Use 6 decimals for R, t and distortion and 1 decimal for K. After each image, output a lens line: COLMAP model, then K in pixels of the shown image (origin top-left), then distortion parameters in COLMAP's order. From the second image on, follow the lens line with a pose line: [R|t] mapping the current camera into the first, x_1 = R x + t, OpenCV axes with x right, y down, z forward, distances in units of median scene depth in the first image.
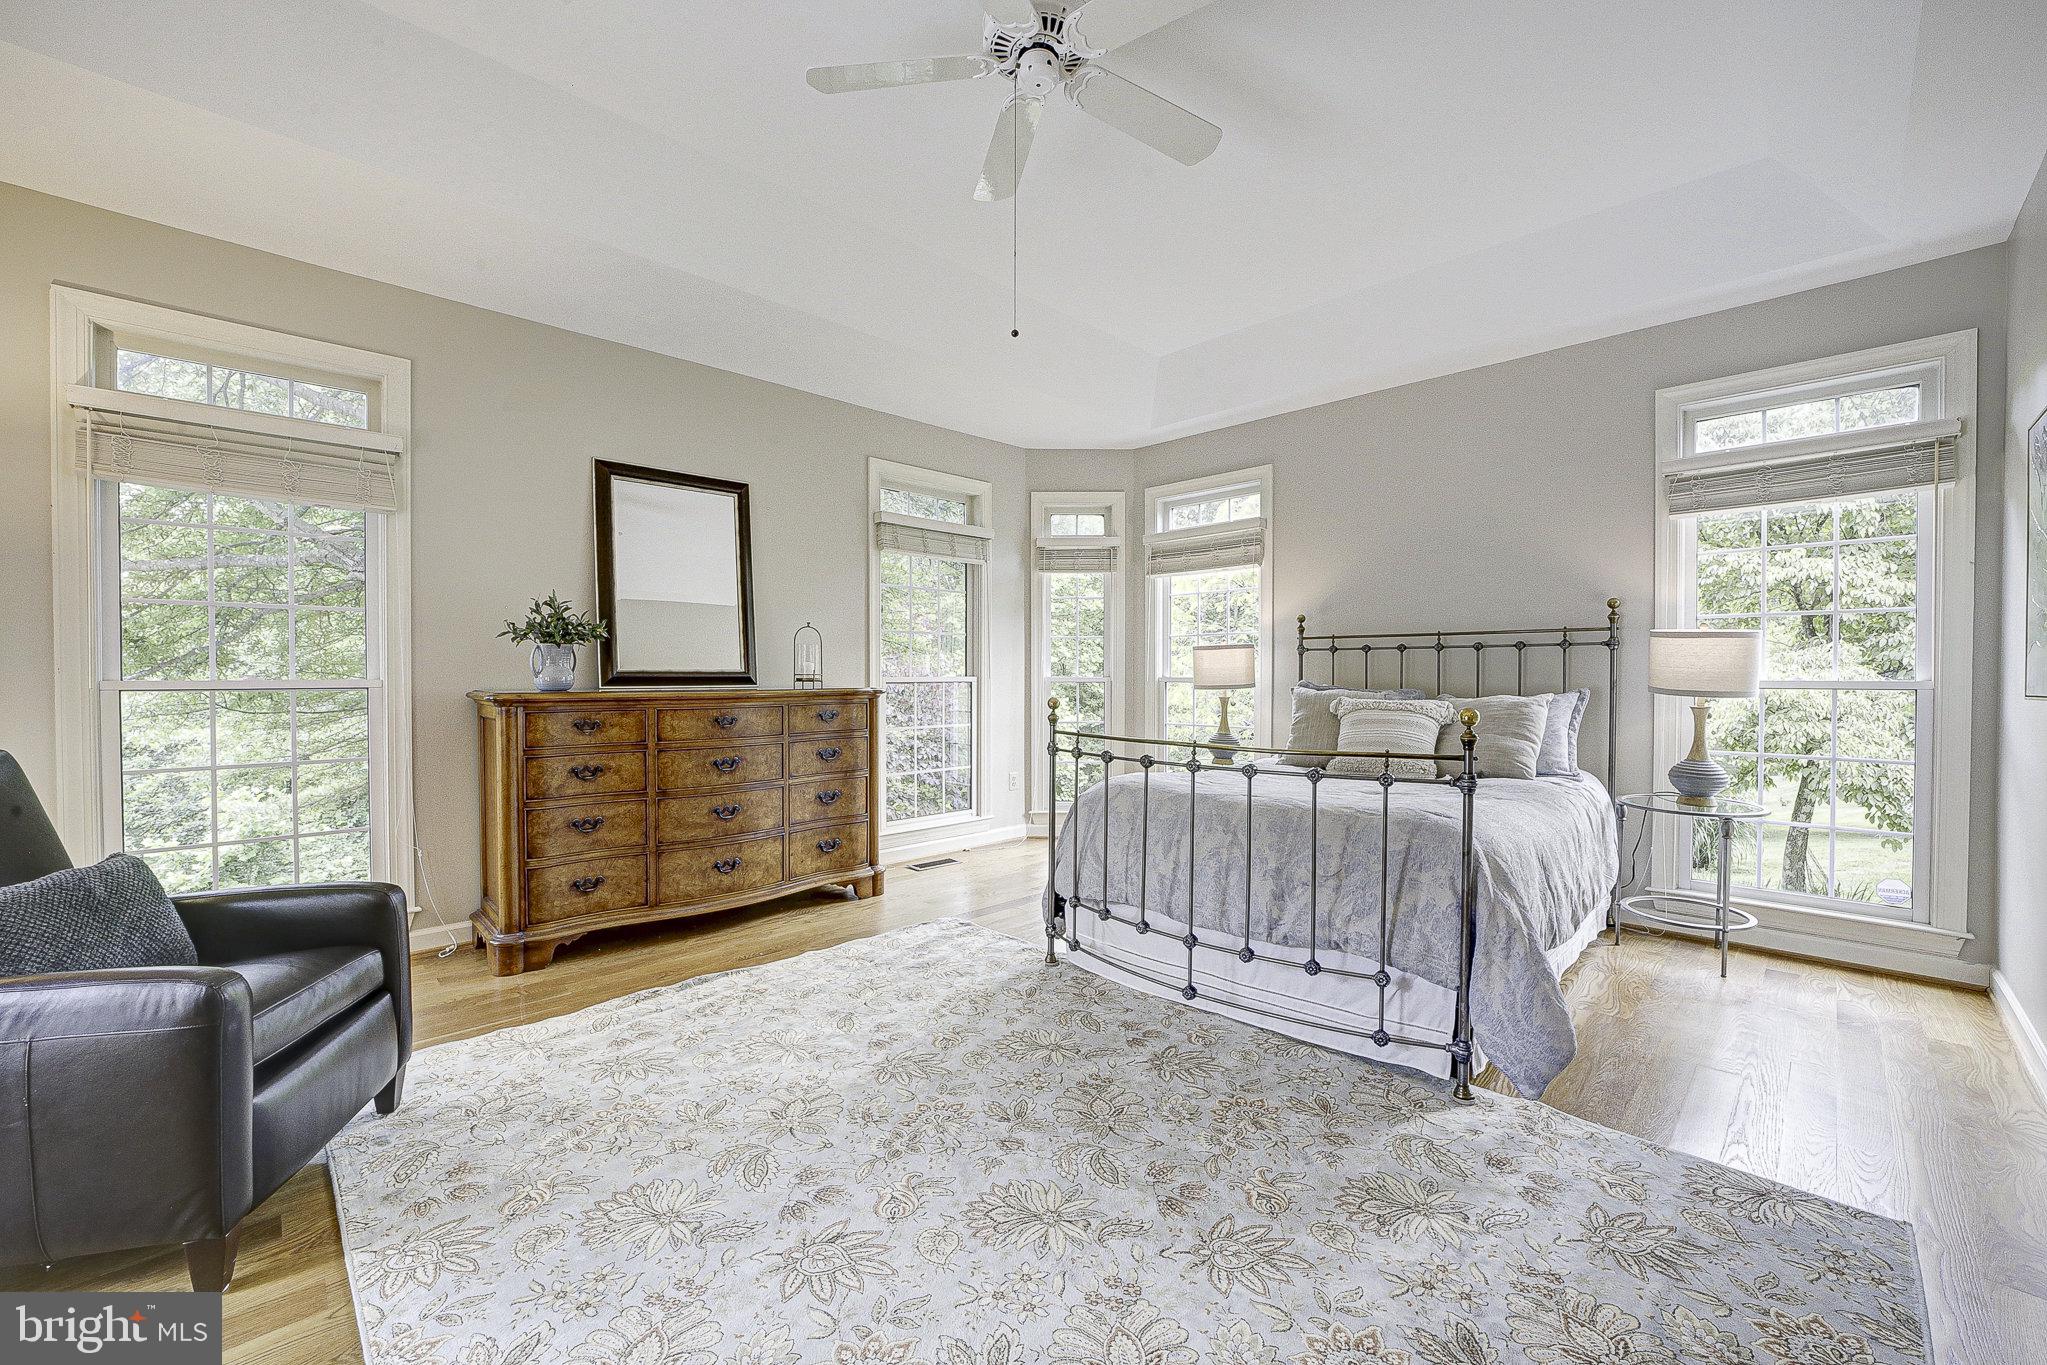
lens RADIAL K [[808.1, 0, 1033.1], [0, 808.1, 682.8], [0, 0, 1]] dist [-0.023959, 0.001665]
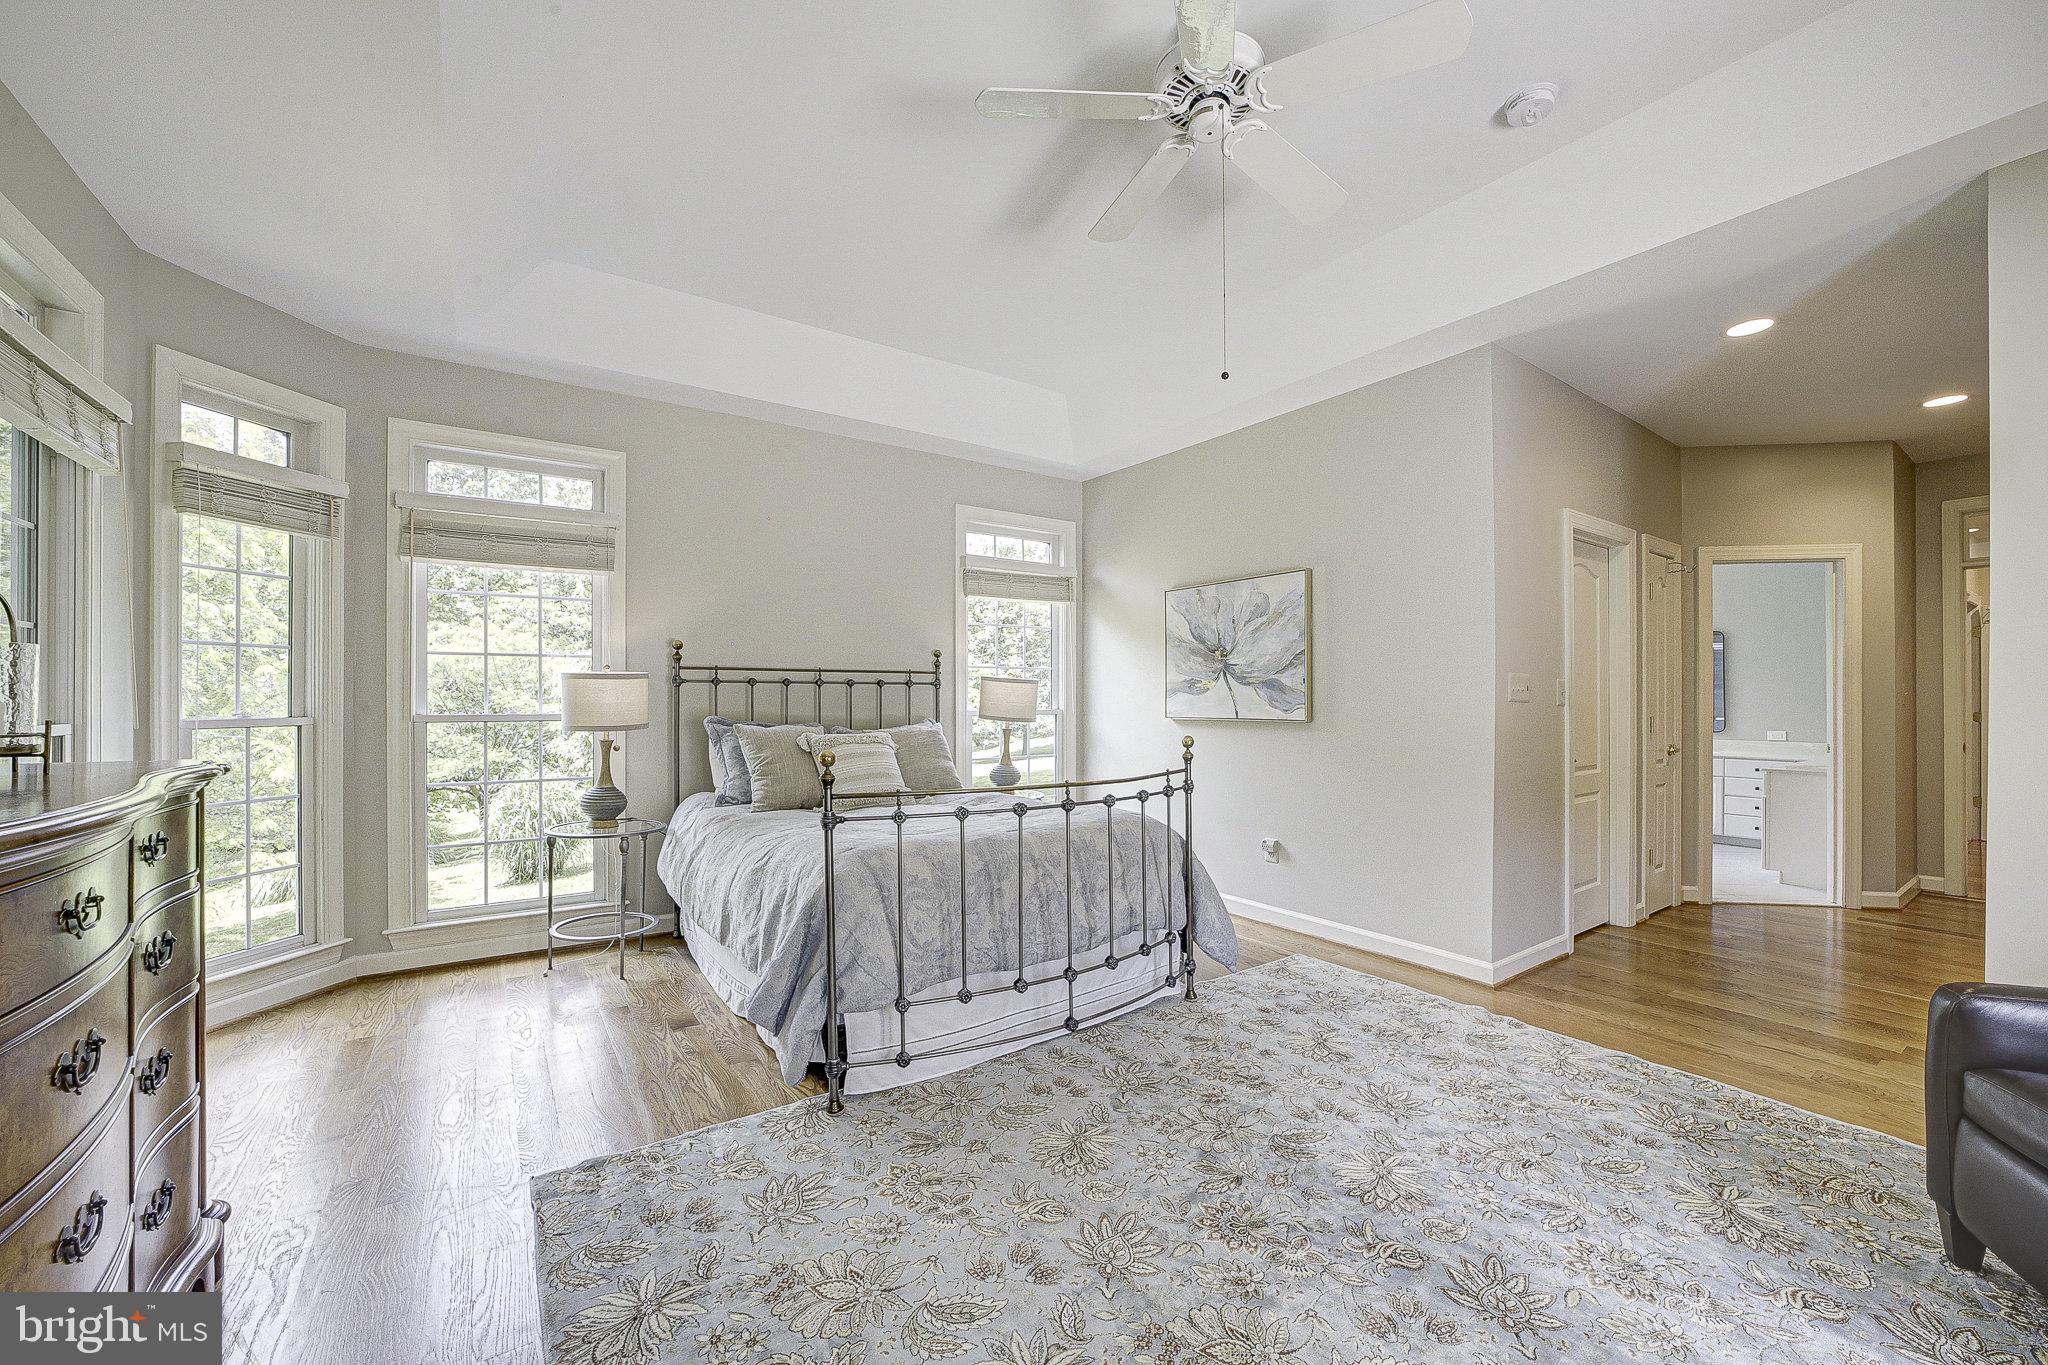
lens RADIAL K [[808.5, 0, 1036.9], [0, 808.5, 700.0], [0, 0, 1]] dist [-0.023959, 0.001665]
pose [[0.161821, -0.005265, 0.986806, -0.539680], [0.011737, 0.999925, 0.003411, -0.022616], [-0.986750, 0.011030, 0.161871, 0.563920]]
